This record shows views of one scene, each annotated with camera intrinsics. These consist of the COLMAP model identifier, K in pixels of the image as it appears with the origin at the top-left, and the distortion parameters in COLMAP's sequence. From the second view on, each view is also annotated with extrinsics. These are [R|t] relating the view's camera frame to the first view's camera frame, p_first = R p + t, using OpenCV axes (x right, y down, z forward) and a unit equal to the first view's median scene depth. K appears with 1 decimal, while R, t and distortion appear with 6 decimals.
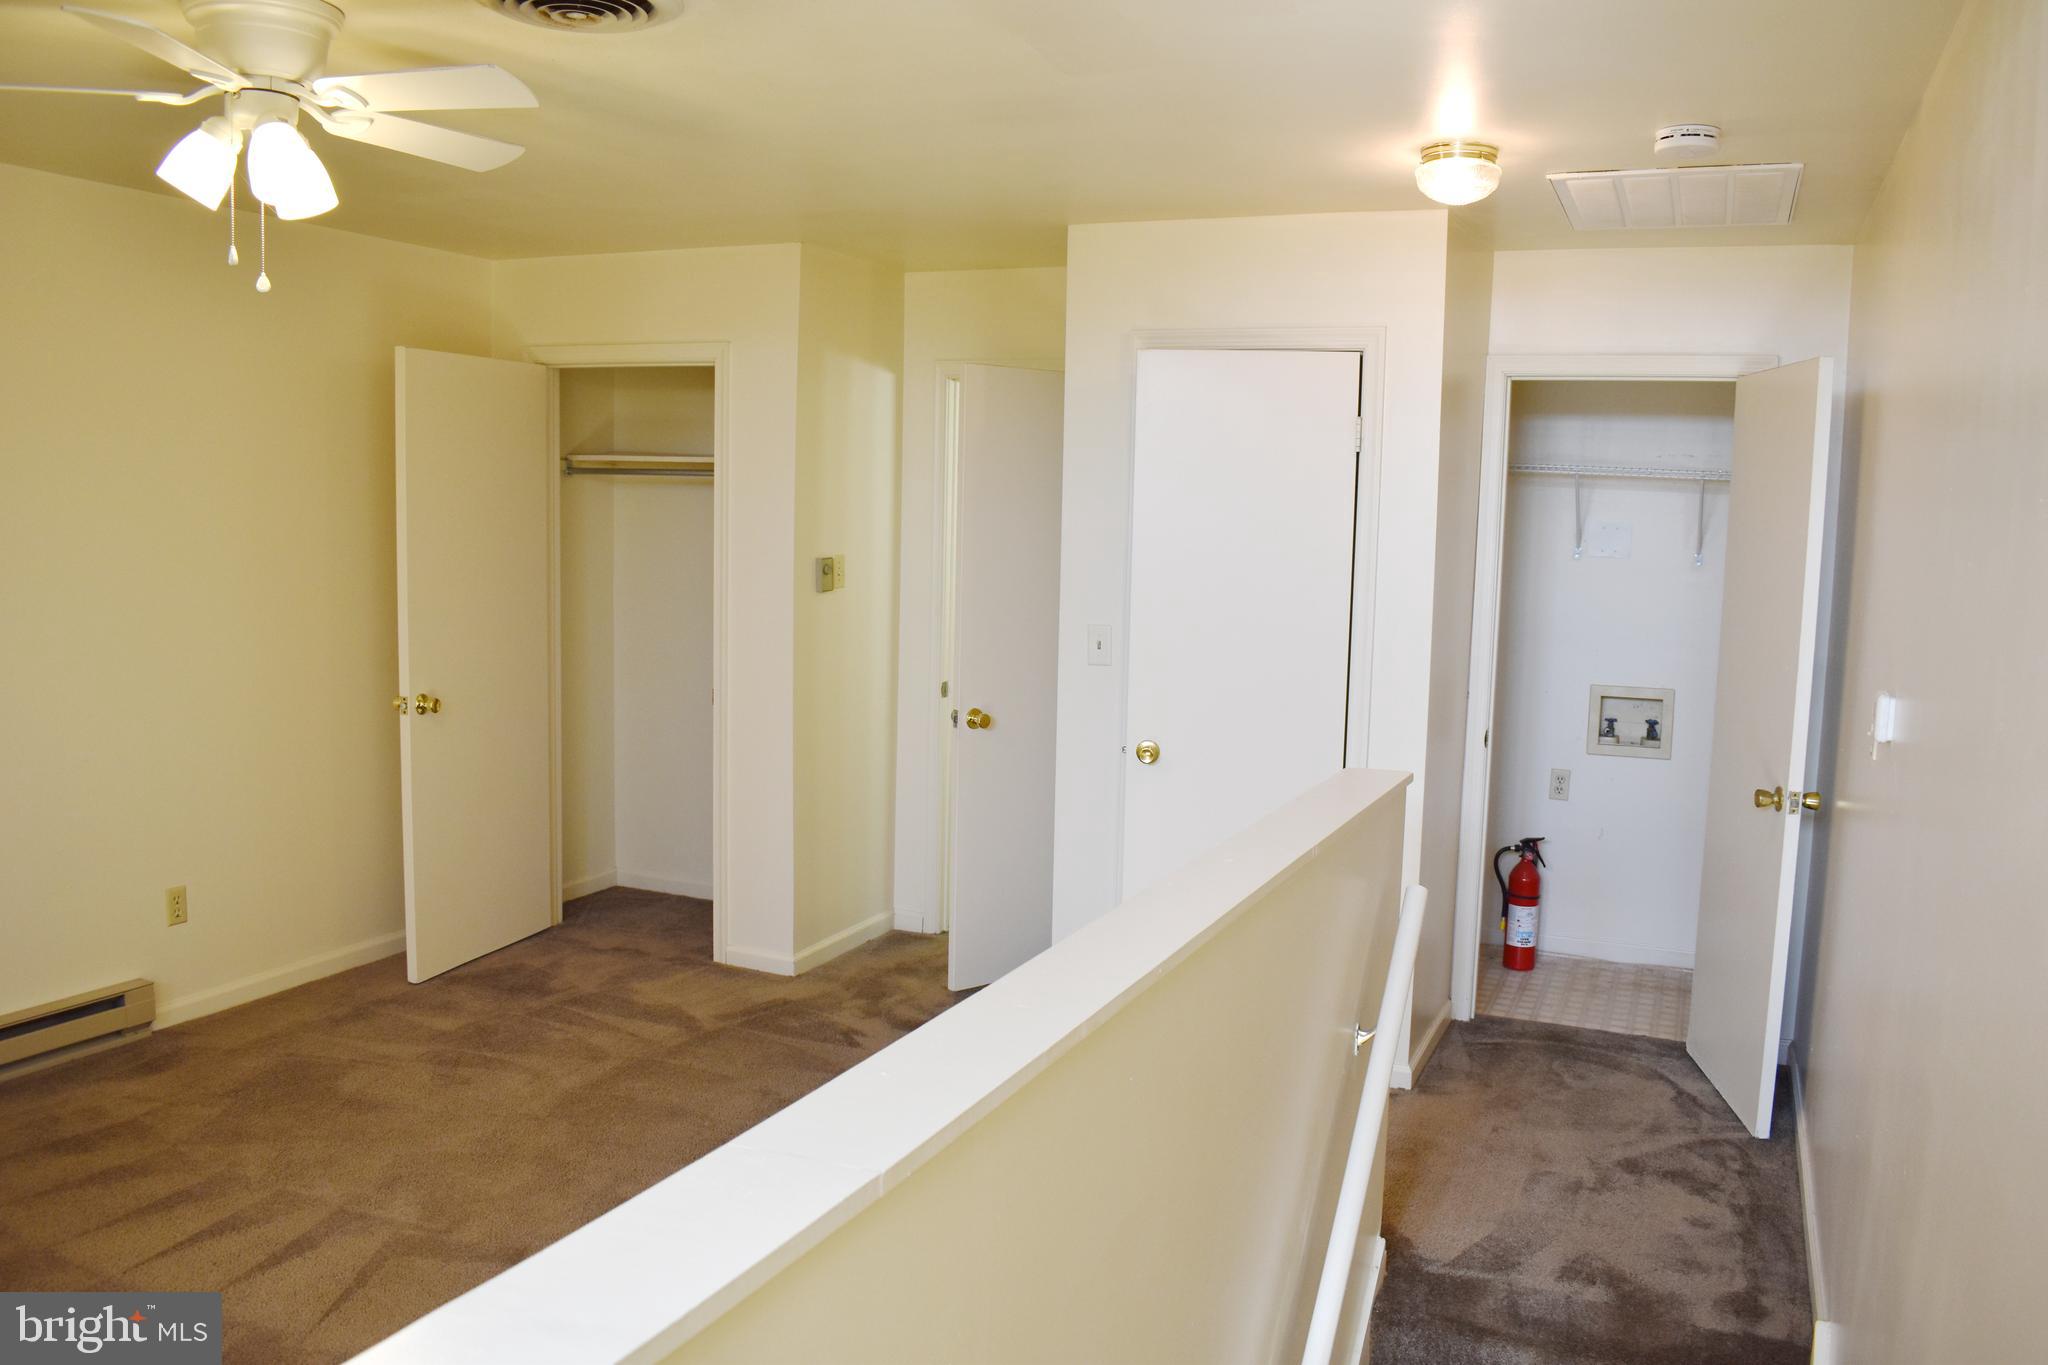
lens RADIAL K [[1591.0, 0, 1024.0], [0, 1591.0, 682.5], [0, 0, 1]] dist [-0.089935, 0.007429]
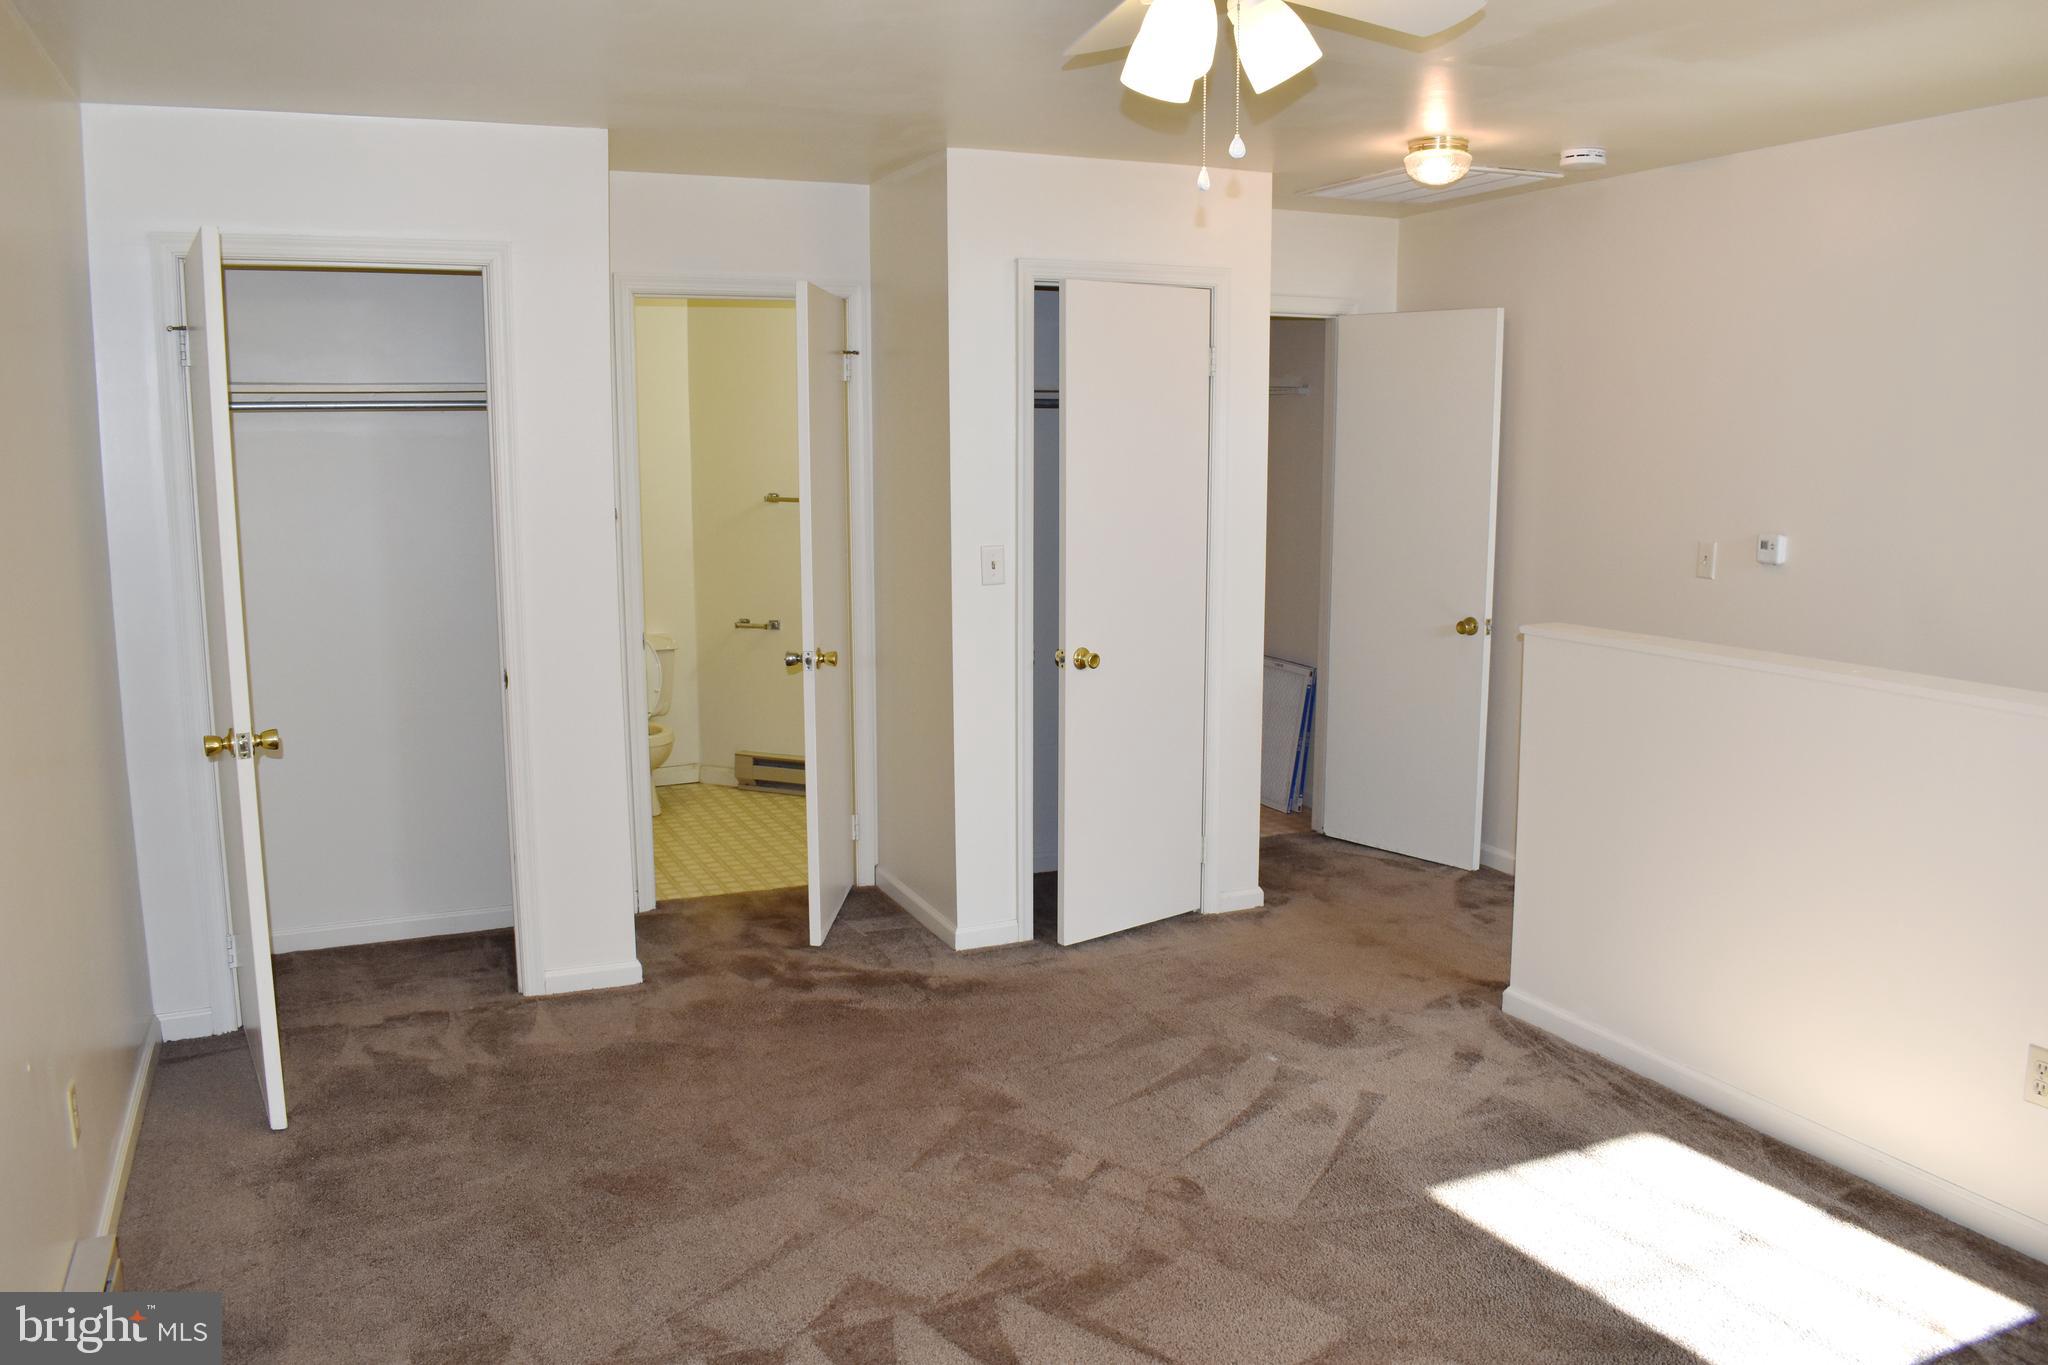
lens RADIAL K [[1595.4, 0, 1024.0], [0, 1595.4, 682.5], [0, 0, 1]] dist [-0.122551, 0.004073]
pose [[0.669042, -0.148374, 0.728264, -0.717908], [0.097538, 0.988924, 0.111874, -0.063649], [-0.736797, -0.003815, 0.676104, 0.300015]]
